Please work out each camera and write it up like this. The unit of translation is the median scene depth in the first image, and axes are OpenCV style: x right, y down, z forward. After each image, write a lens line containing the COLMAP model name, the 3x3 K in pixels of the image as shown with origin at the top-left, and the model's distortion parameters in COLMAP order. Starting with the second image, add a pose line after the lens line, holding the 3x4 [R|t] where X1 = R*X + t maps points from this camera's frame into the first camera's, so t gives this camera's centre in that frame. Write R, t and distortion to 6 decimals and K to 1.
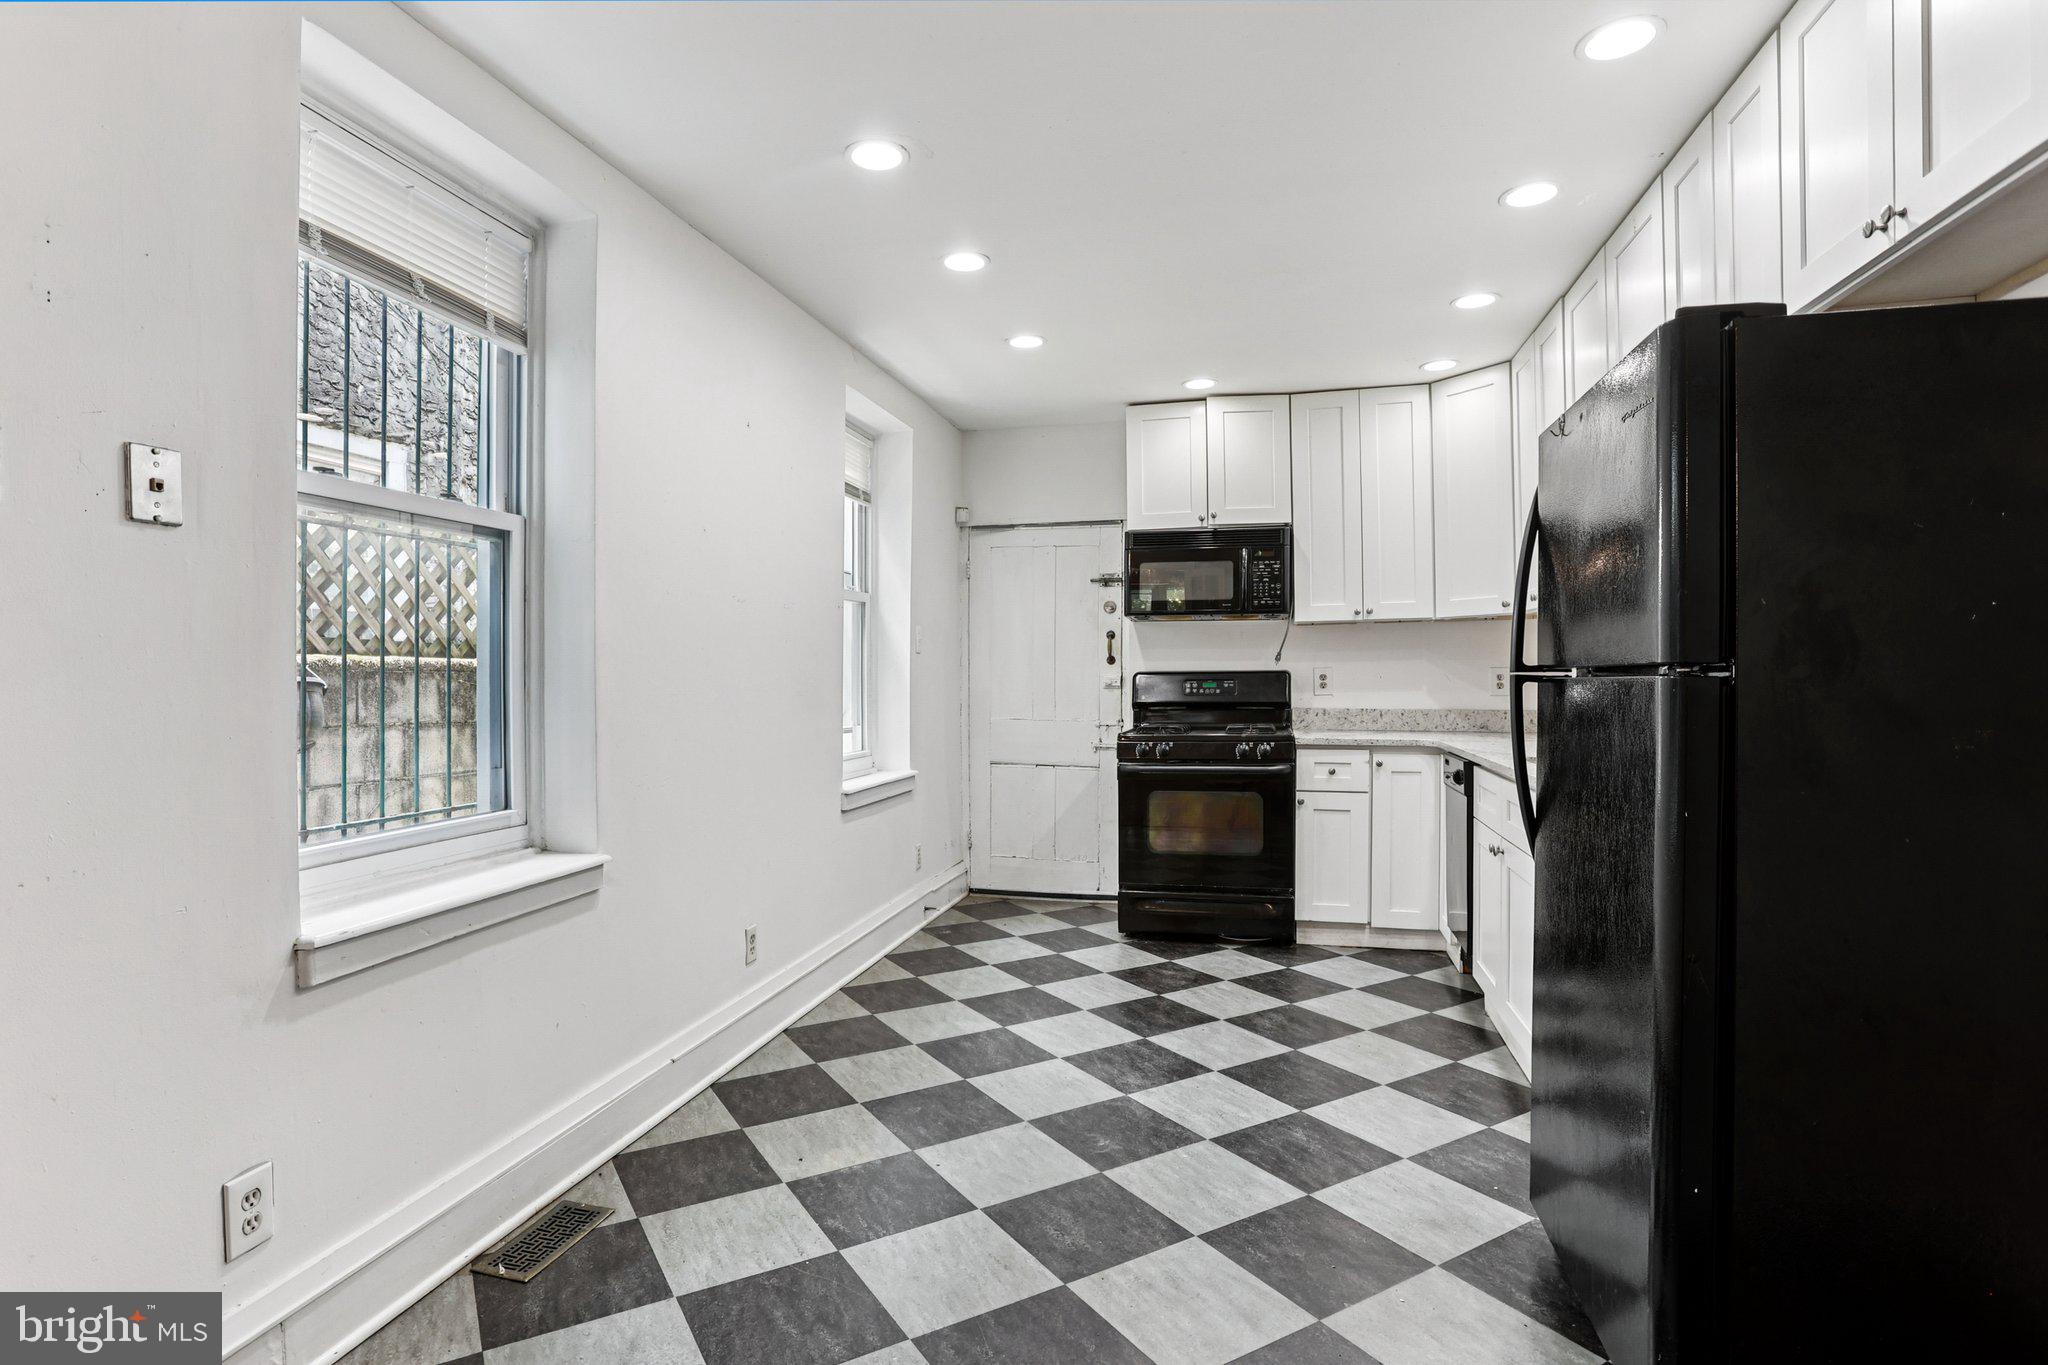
lens RADIAL K [[1022.7, 0, 985.1], [0, 1022.7, 661.6], [0, 0, 1]] dist [-0.063880, 0.032479]
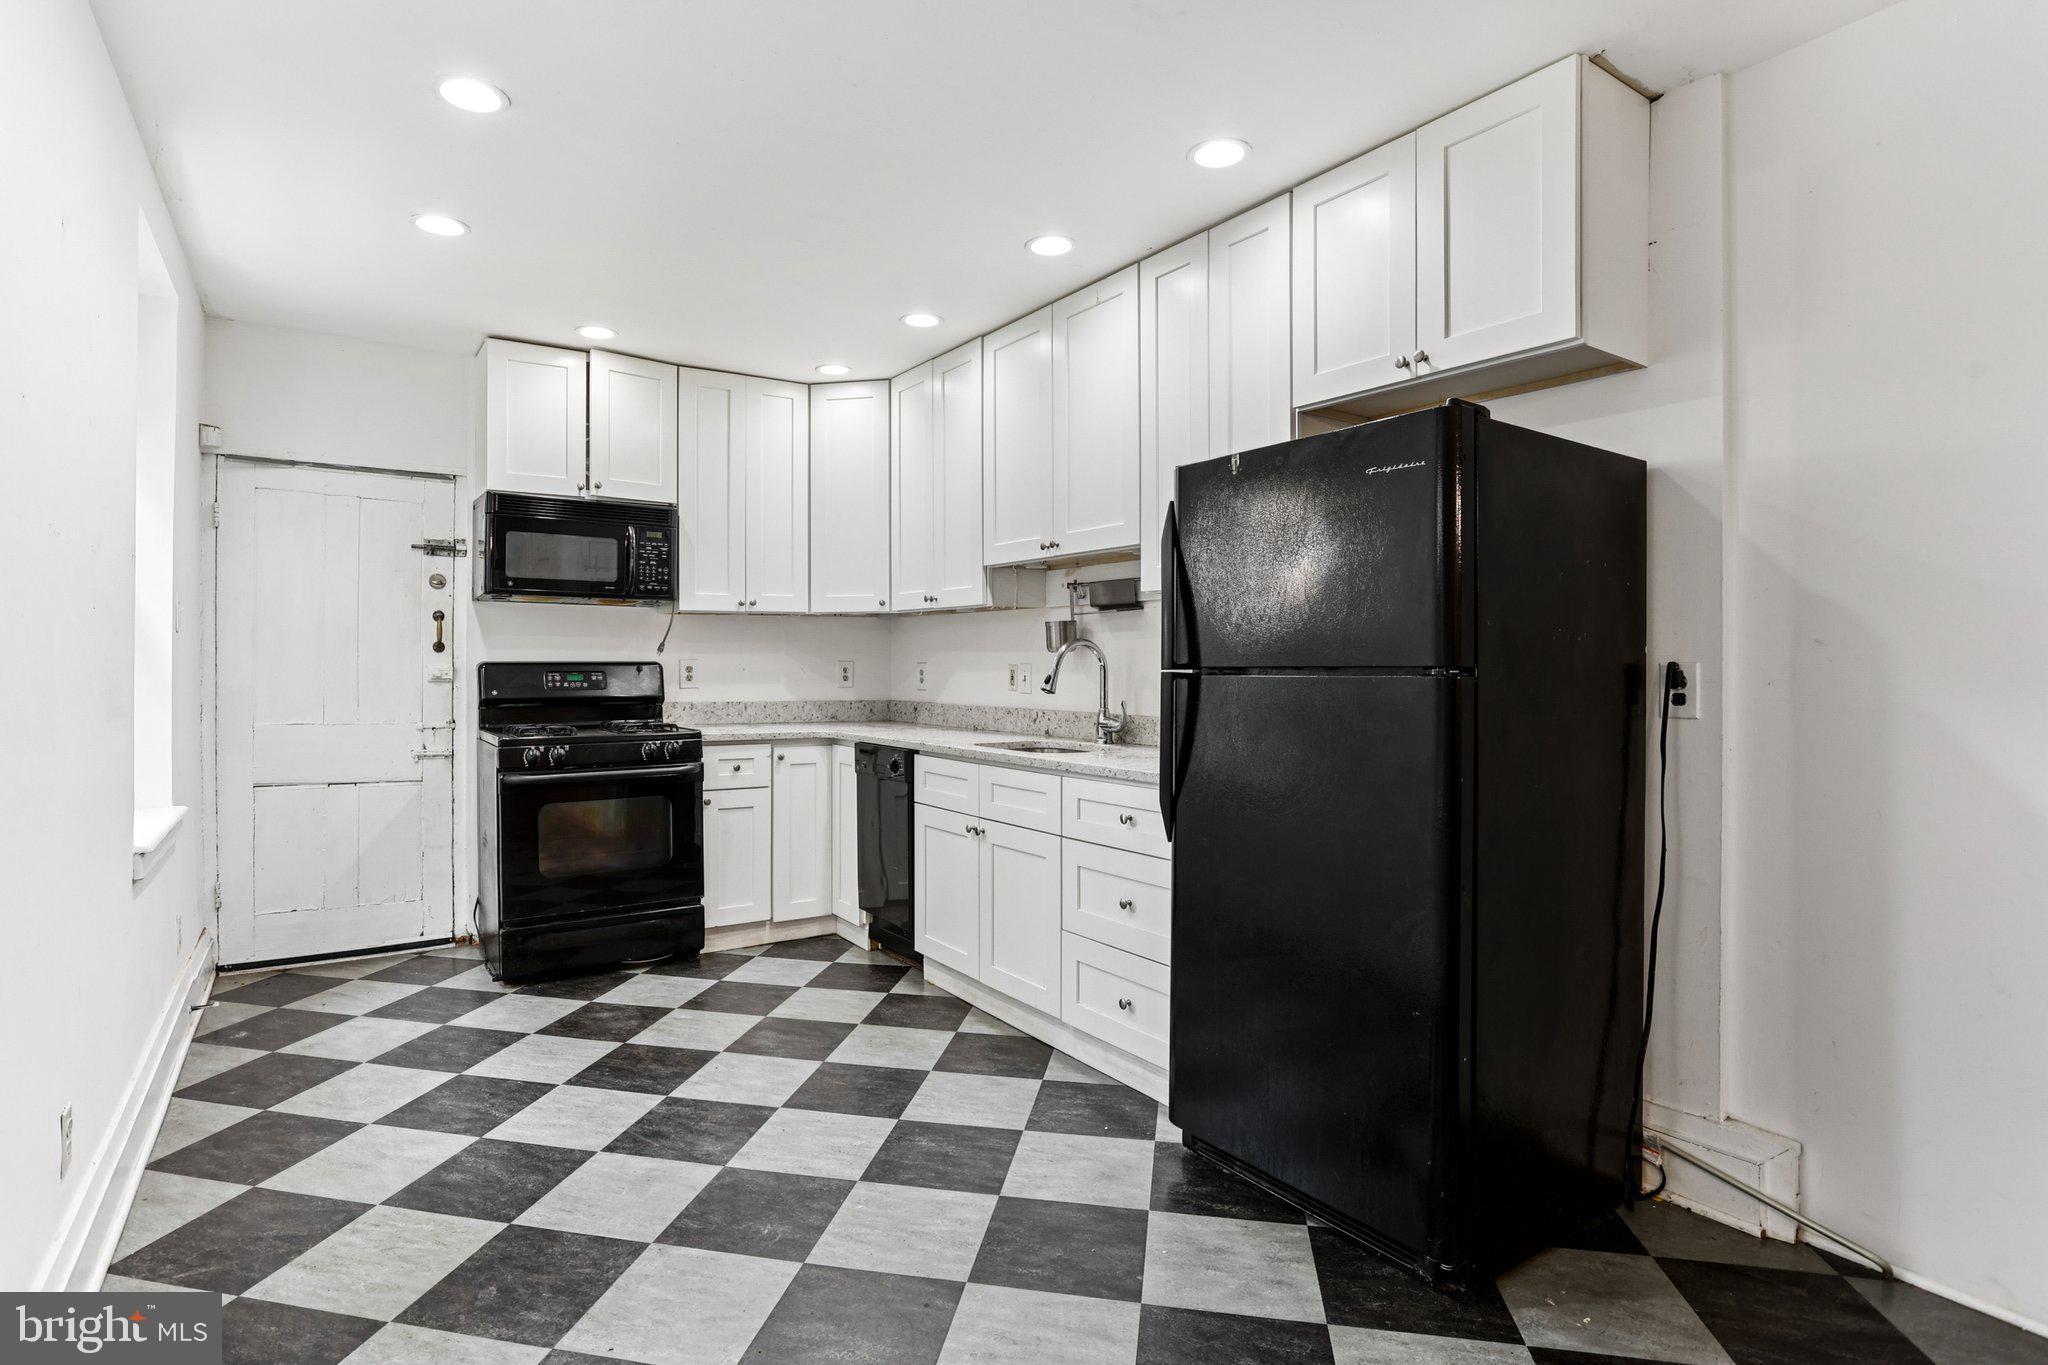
lens RADIAL K [[1022.7, 0, 985.1], [0, 1022.7, 661.6], [0, 0, 1]] dist [-0.063880, 0.032479]
pose [[0.661818, 0.007771, 0.749625, -0.219847], [-0.016702, 0.999851, 0.004381, -0.000796], [-0.749479, -0.015420, 0.661849, 0.179218]]
